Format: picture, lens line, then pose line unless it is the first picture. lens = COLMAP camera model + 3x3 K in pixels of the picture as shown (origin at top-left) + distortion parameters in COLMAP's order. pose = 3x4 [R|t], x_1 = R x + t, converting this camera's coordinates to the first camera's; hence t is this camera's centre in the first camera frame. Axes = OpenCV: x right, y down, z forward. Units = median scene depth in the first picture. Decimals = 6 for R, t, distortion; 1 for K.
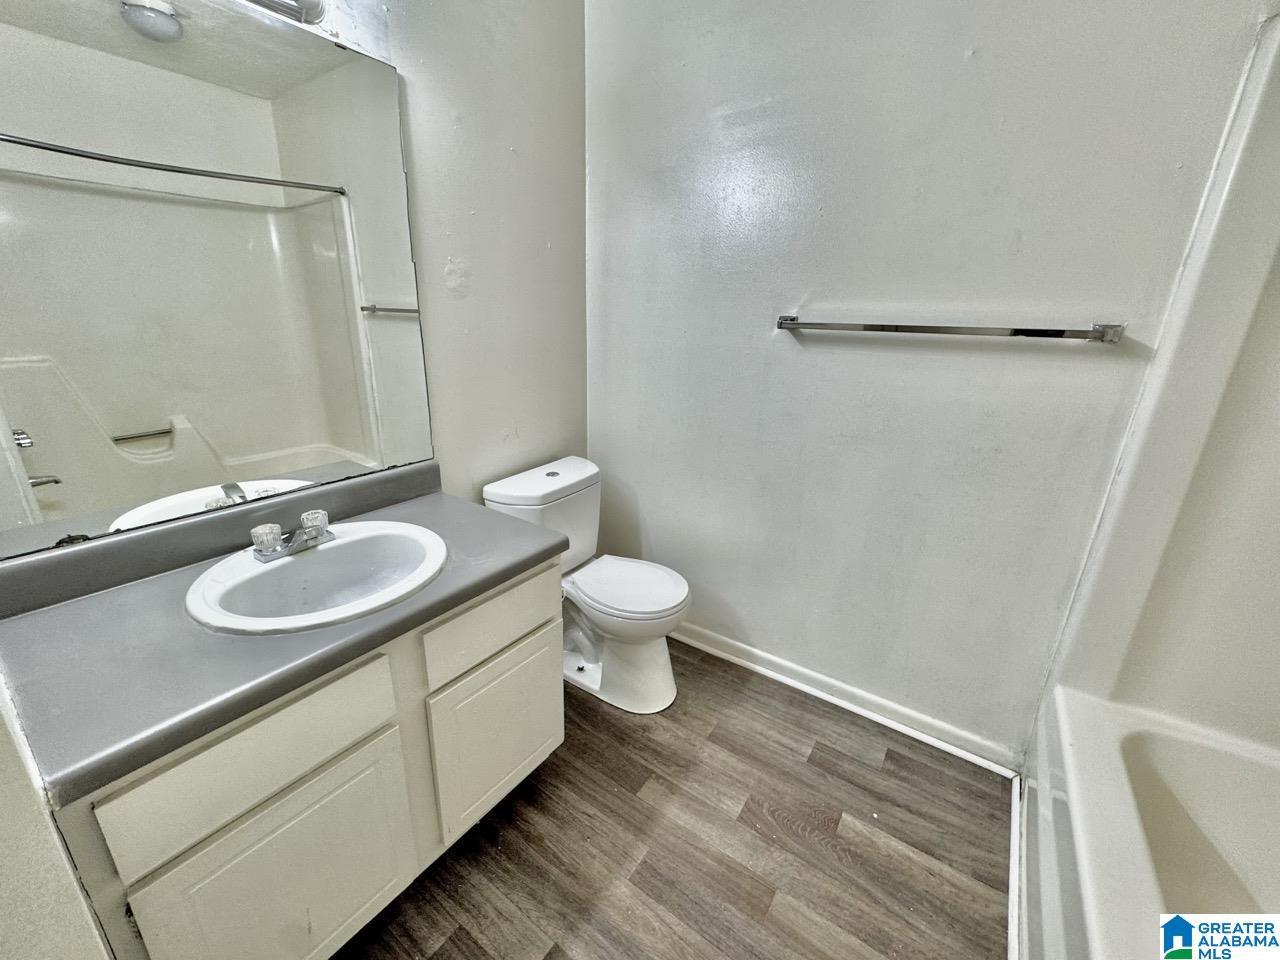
lens RADIAL K [[514.5, 0, 640.0], [0, 514.5, 480.0], [0, 0, 1]] dist [0.000105, 0.000187]
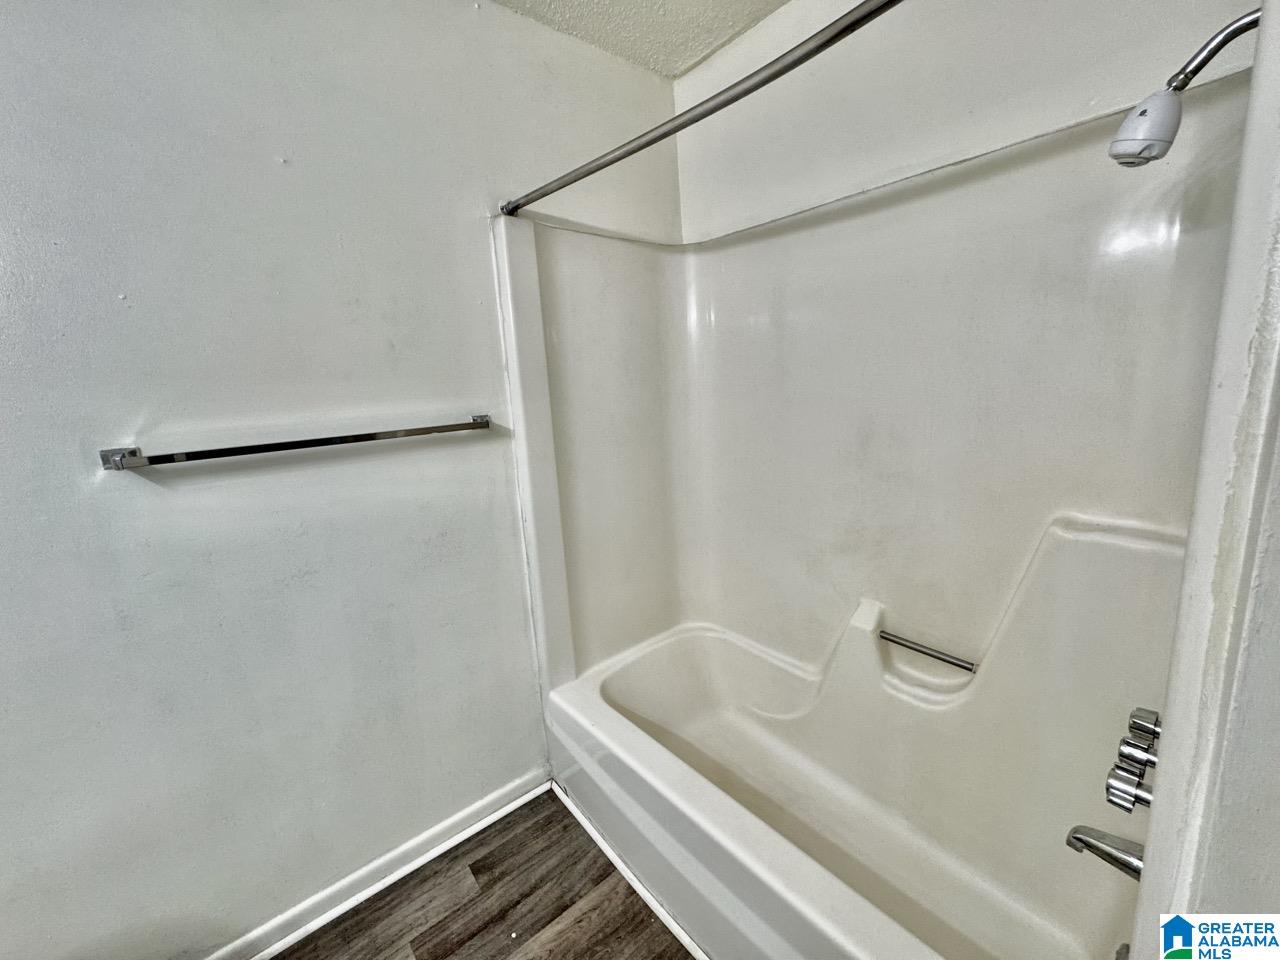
lens RADIAL K [[514.5, 0, 640.0], [0, 514.5, 480.0], [0, 0, 1]] dist [0.000105, 0.000187]
pose [[0.269905, -0.223660, 0.936551, -0.167524], [0.357174, 0.926512, 0.118329, -0.138878], [-0.894191, 0.302574, 0.329956, 0.236645]]
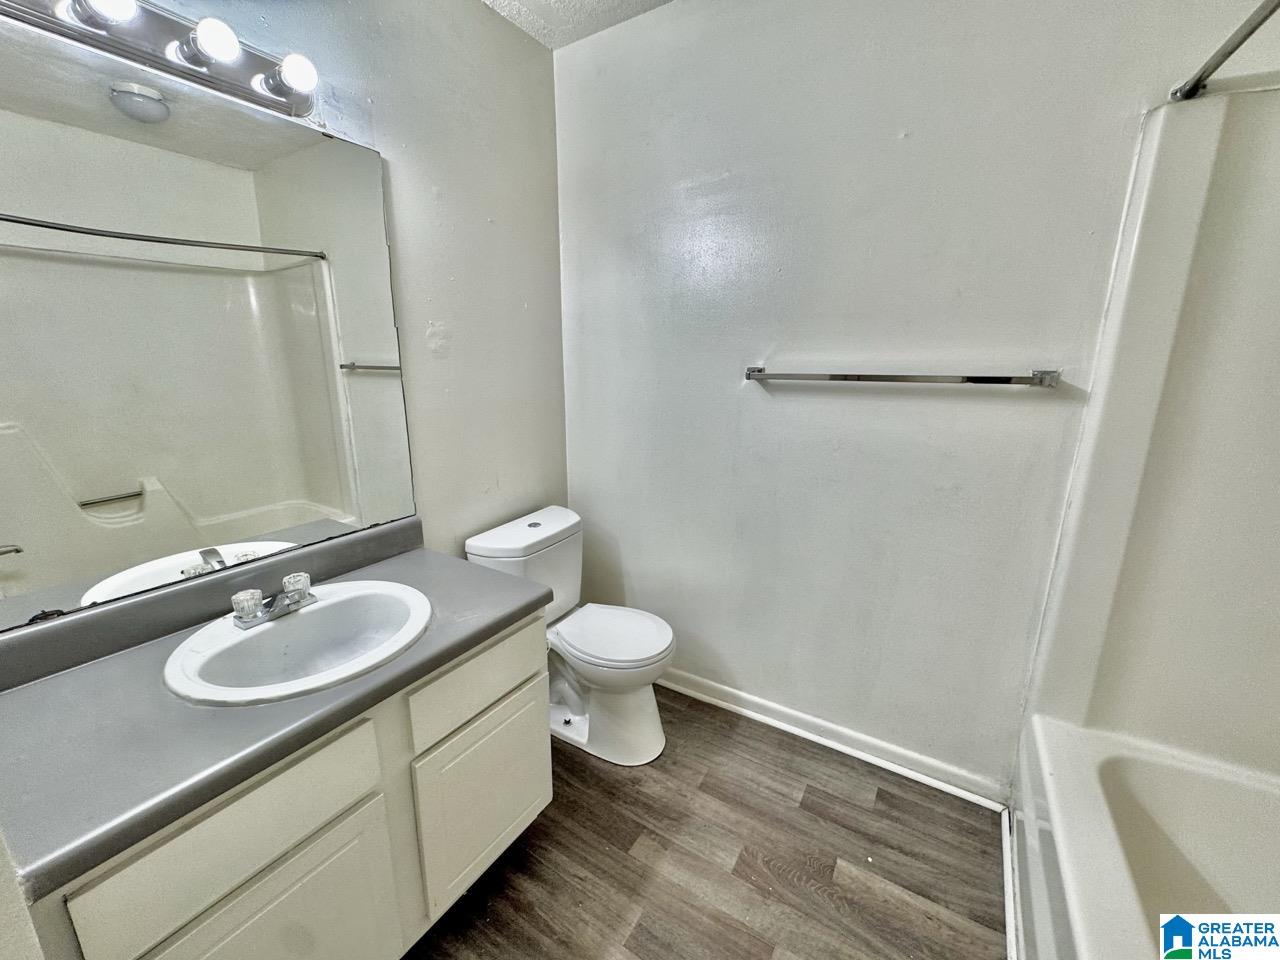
lens RADIAL K [[514.5, 0, 640.0], [0, 514.5, 480.0], [0, 0, 1]] dist [0.000105, 0.000187]
pose [[0.998600, -0.034631, 0.039994, 0.000359], [0.037682, 0.996222, -0.078245, -0.015805], [-0.037133, 0.079642, 0.996132, -0.030249]]
